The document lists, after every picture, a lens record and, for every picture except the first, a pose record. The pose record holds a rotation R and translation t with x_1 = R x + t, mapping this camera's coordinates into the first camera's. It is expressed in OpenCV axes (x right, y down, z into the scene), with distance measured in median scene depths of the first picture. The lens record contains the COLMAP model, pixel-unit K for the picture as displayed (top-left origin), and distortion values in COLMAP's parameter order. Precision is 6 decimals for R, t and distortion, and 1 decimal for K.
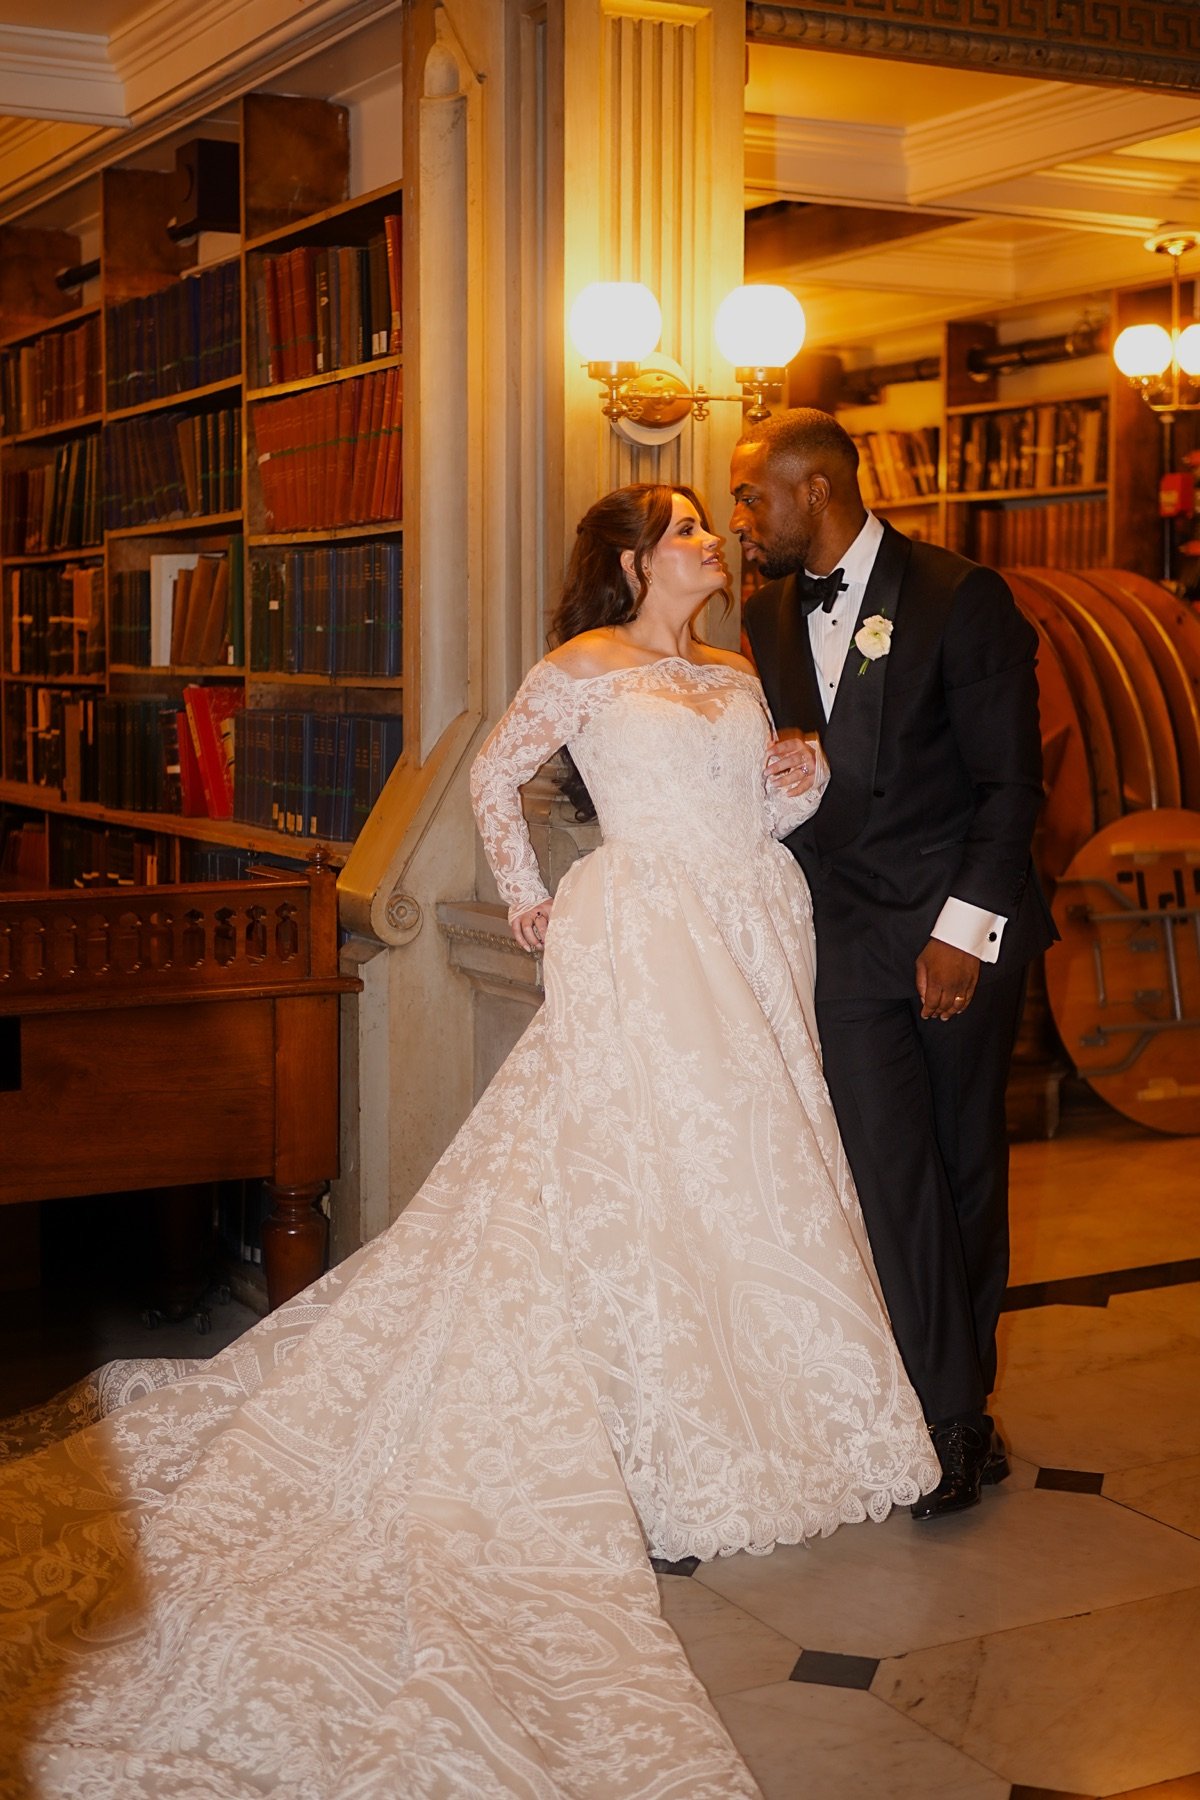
lens RADIAL K [[2371.1, 0, 600.0], [0, 2371.1, 900.0], [0, 0, 1]] dist [-0.116373, 0.447561]
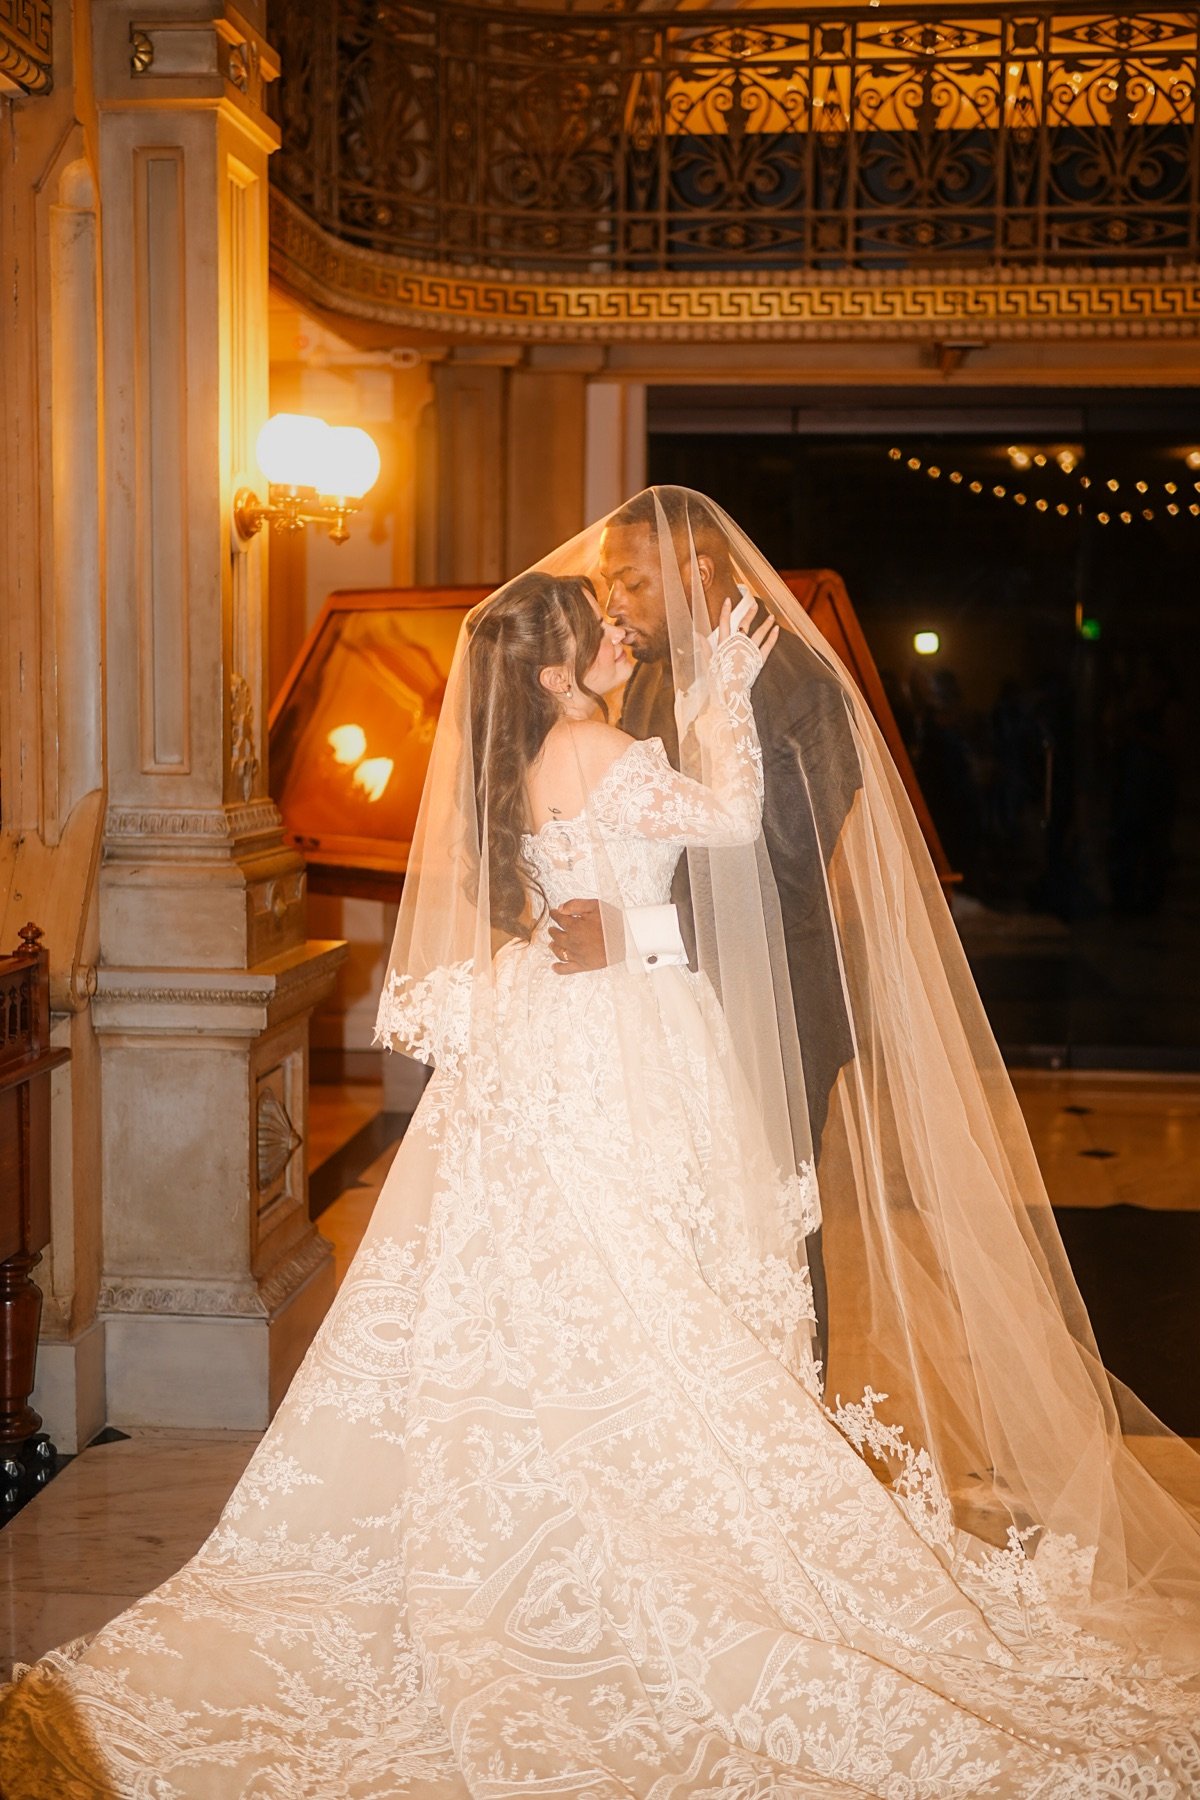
lens RADIAL K [[2371.1, 0, 600.0], [0, 2371.1, 900.0], [0, 0, 1]] dist [-0.116373, 0.447561]
pose [[0.525449, -0.062889, 0.848498, -0.856602], [0.067638, 0.997196, 0.032025, -0.051816], [-0.848132, 0.040563, 0.528229, 0.264799]]
